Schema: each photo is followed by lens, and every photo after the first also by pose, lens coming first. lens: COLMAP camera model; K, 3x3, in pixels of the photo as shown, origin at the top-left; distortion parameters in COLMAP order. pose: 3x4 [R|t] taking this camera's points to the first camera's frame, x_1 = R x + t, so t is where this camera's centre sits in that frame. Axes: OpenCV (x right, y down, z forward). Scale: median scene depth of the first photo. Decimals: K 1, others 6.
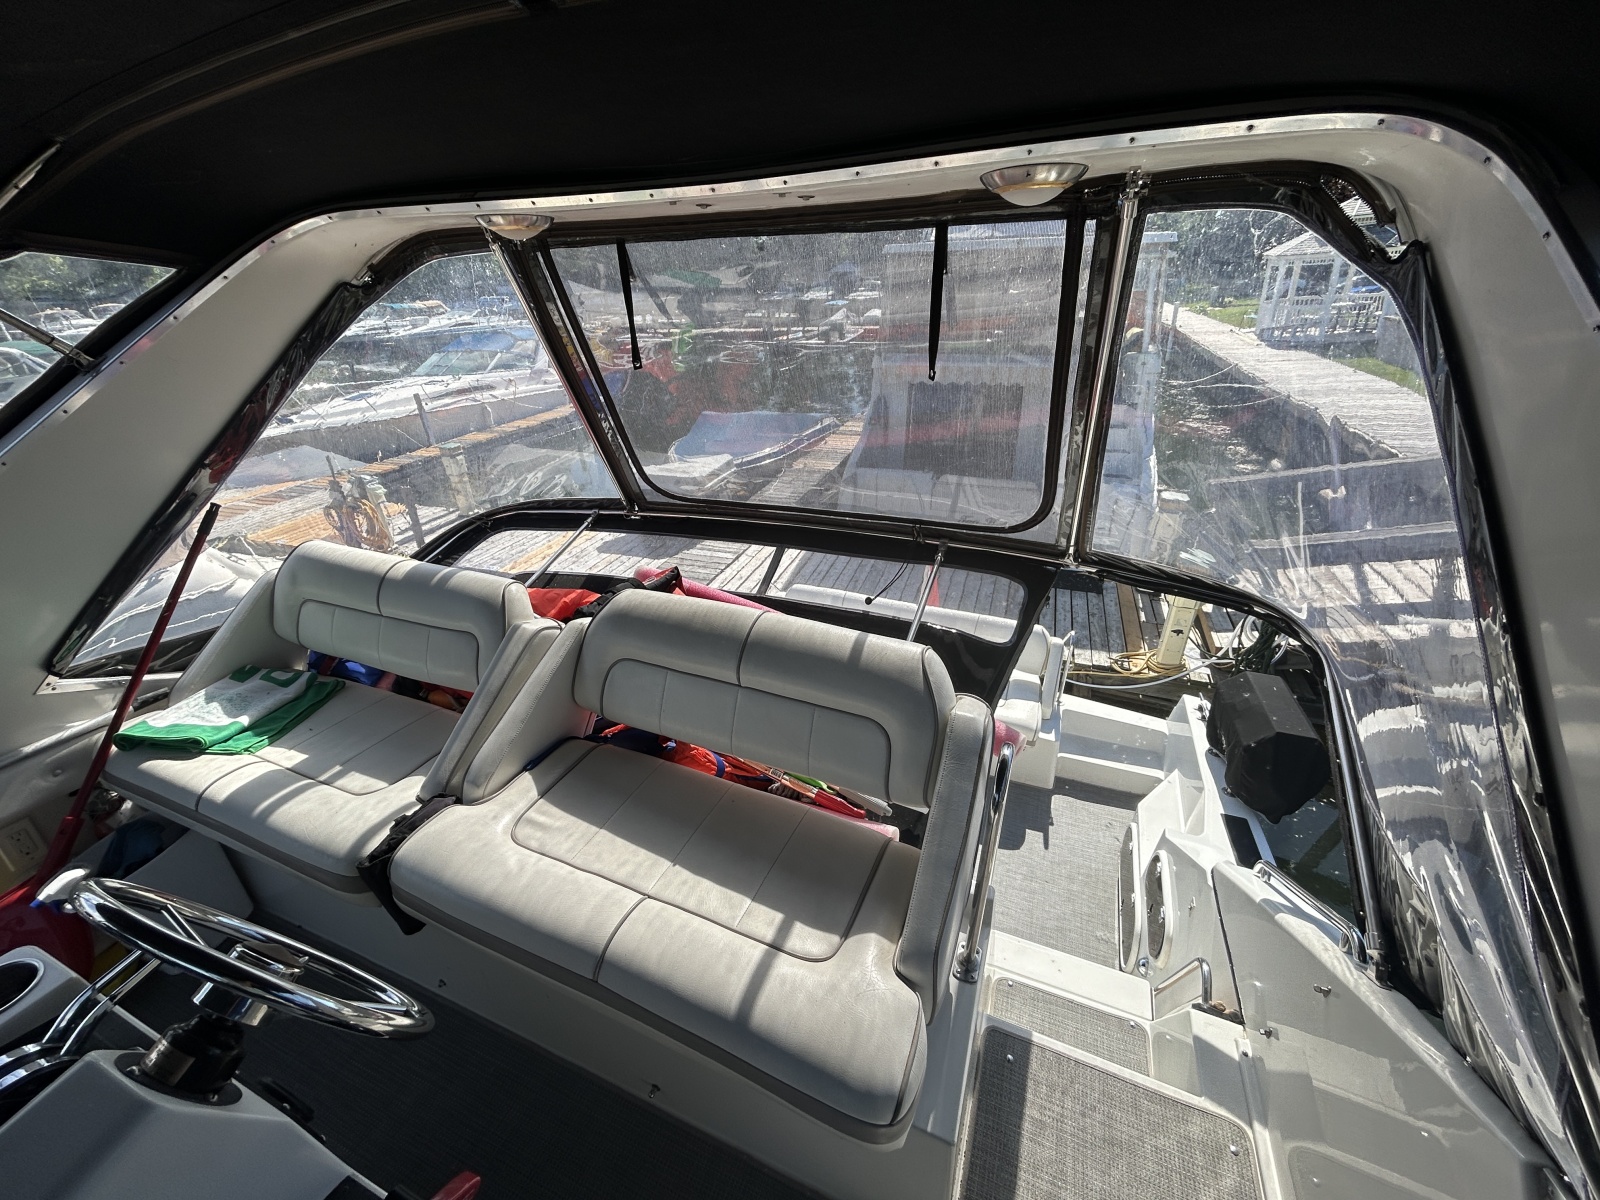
lens RADIAL K [[636.4, 0, 800.4], [0, 636.4, 605.9], [0, 0, 1]] dist [-0.002063, -0.000325]
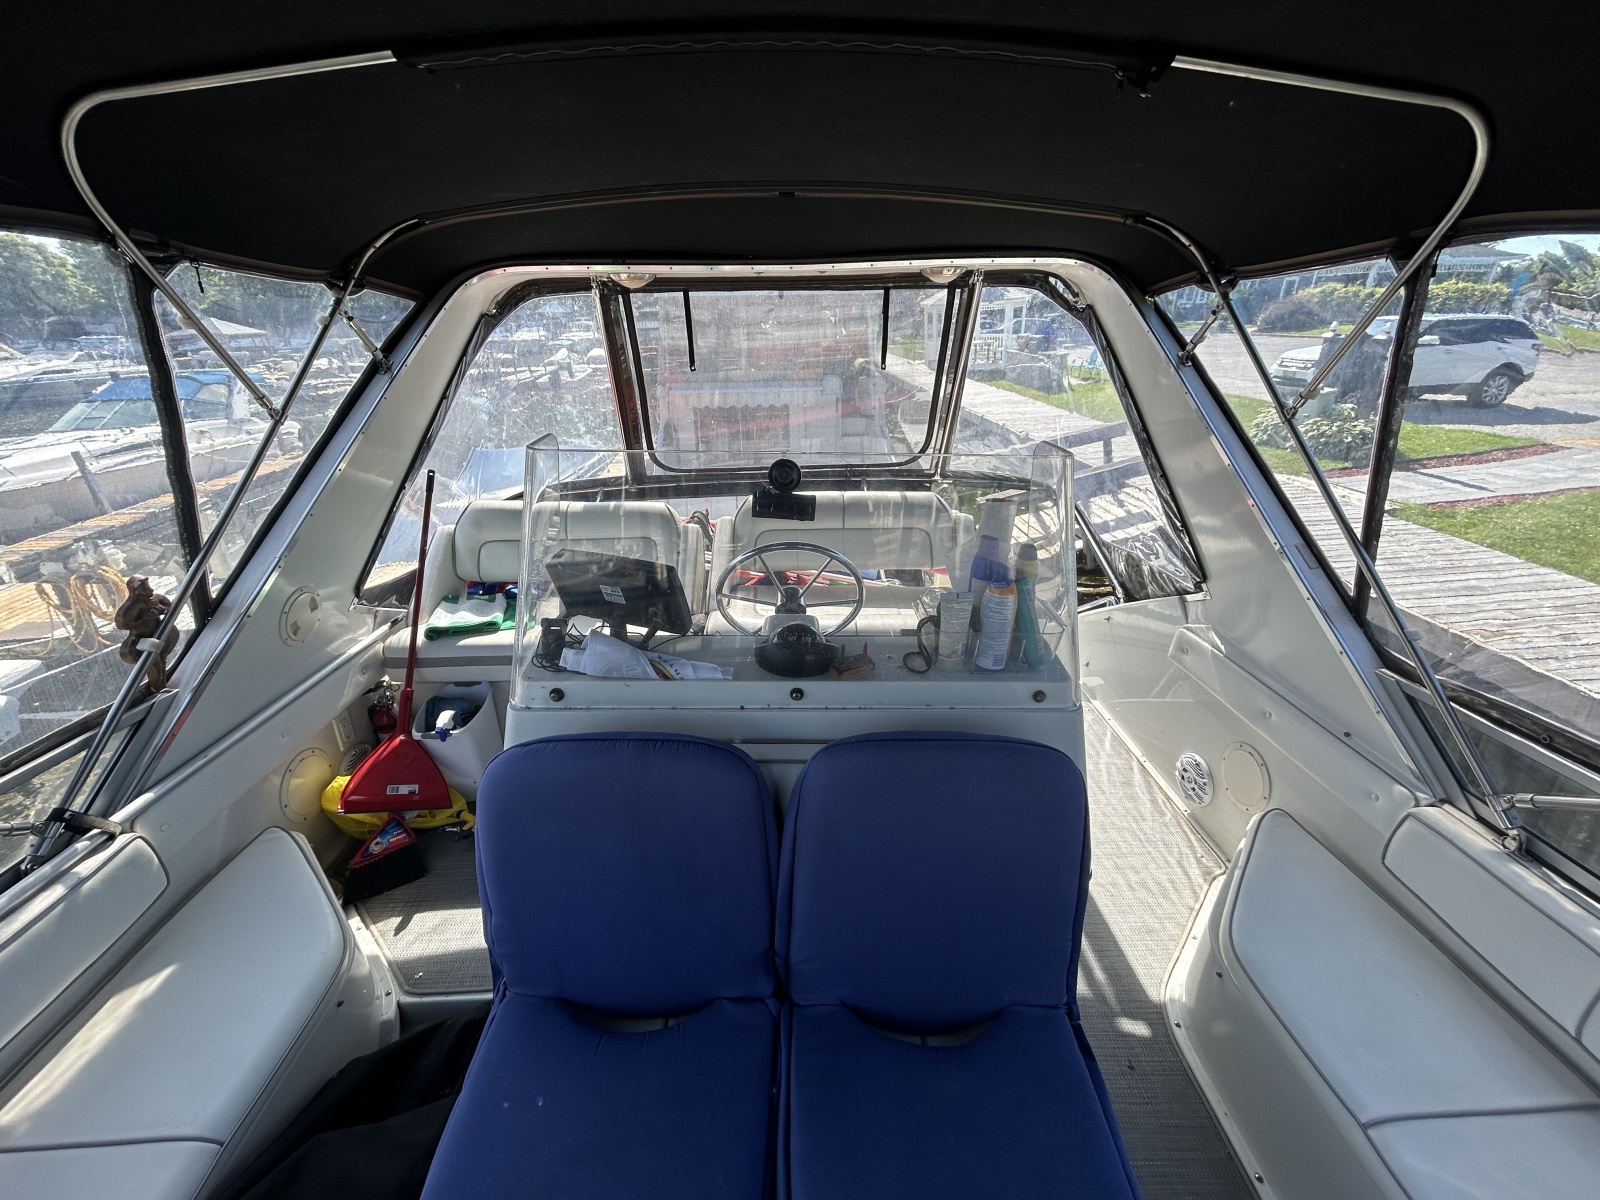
lens RADIAL K [[636.4, 0, 800.4], [0, 636.4, 605.9], [0, 0, 1]] dist [-0.002063, -0.000325]
pose [[0.912690, -0.157085, 0.377256, -0.220004], [0.177334, 0.983961, -0.019313, 0.084260], [-0.368171, 0.084528, 0.925908, -0.151905]]
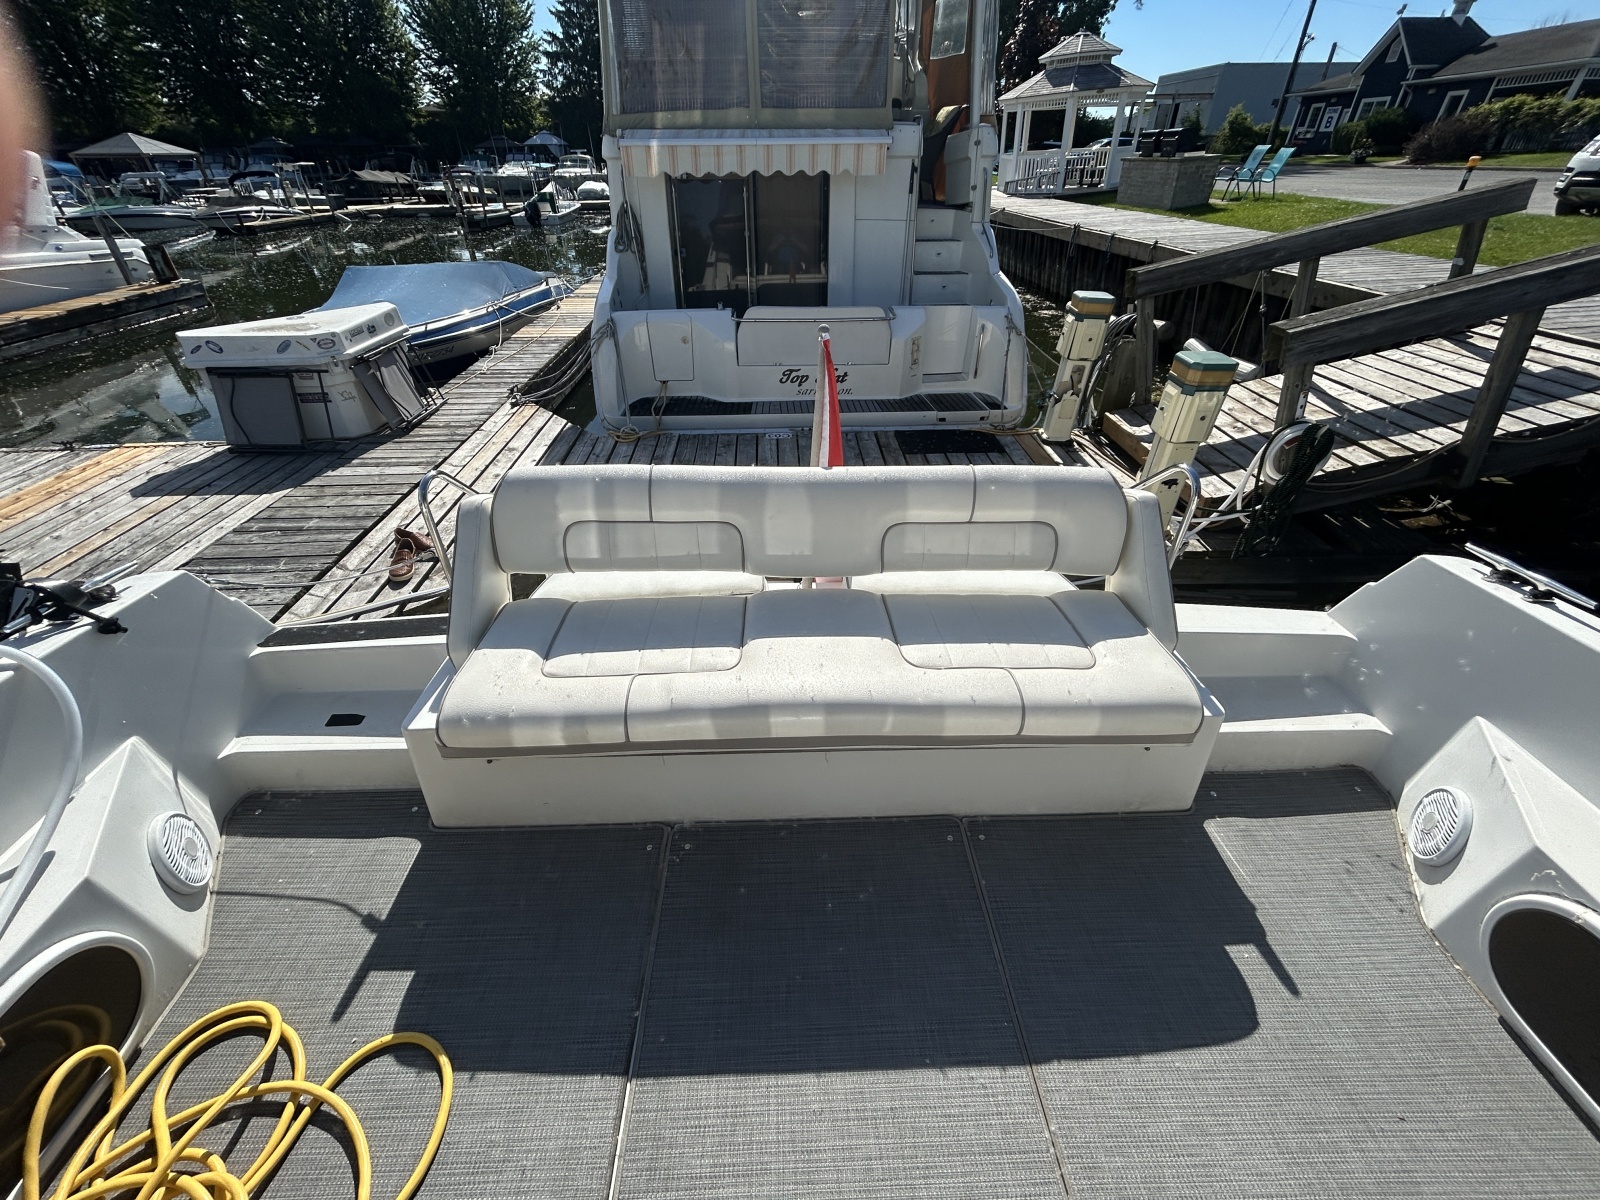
lens RADIAL K [[636.4, 0, 800.4], [0, 636.4, 605.9], [0, 0, 1]] dist [-0.002063, -0.000325]
pose [[0.927981, -0.196055, 0.316883, 0.002431], [0.156380, 0.976789, 0.146383, 0.014346], [-0.338227, -0.086287, 0.937100, 0.460170]]
